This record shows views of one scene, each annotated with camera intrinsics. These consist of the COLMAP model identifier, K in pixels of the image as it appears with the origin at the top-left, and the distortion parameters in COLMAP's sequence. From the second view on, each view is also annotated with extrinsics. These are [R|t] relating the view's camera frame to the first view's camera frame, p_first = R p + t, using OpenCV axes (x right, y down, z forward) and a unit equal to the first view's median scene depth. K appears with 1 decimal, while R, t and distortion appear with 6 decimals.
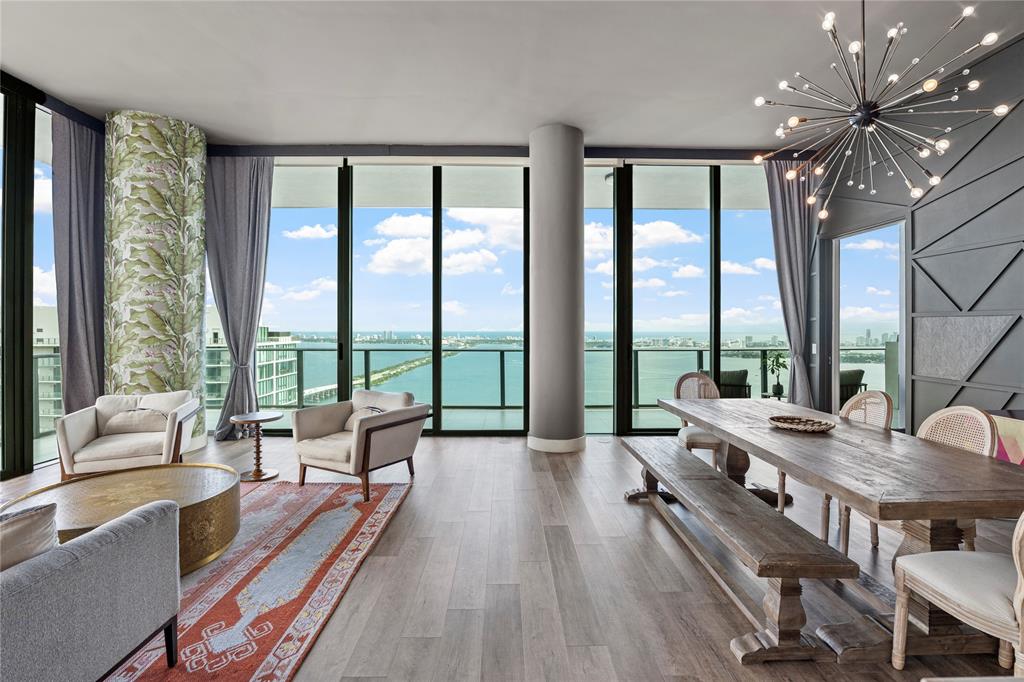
lens RADIAL K [[461.5, 0, 511.0], [0, 461.5, 330.2], [0, 0, 1]] dist [-0.012376, 0.000069]
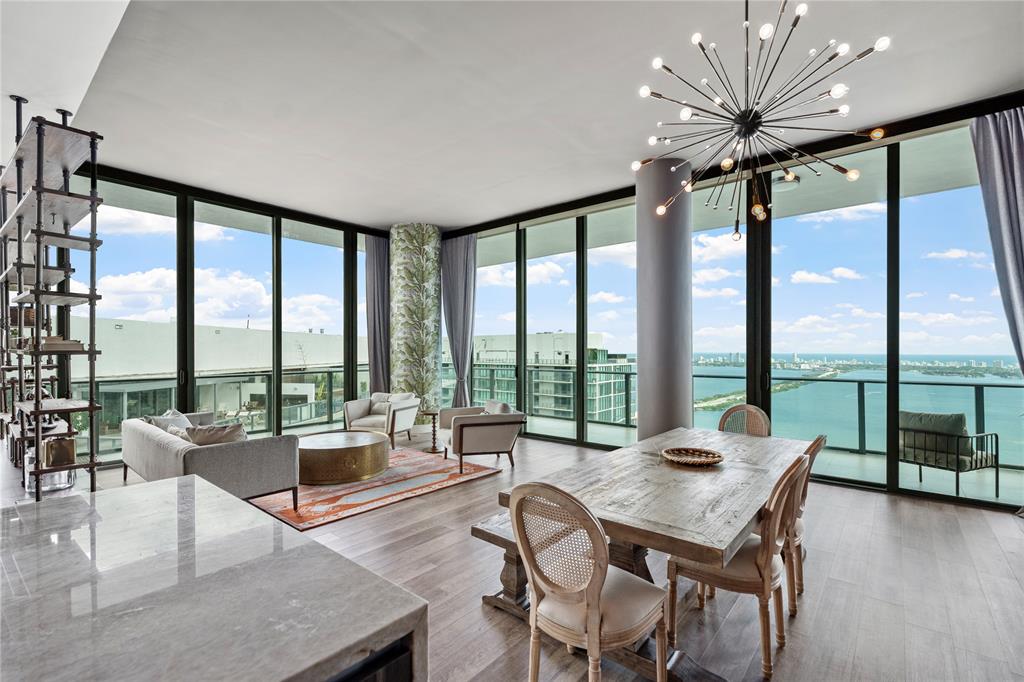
lens RADIAL K [[458.8, 0, 512.2], [0, 458.8, 353.5], [0, 0, 1]] dist [0.000302, 0.000557]
pose [[0.758253, 0.001069, -0.651960, 0.534485], [0.000097, 0.999998, 0.001753, -0.009185], [0.651961, -0.001393, 0.758251, -0.000622]]
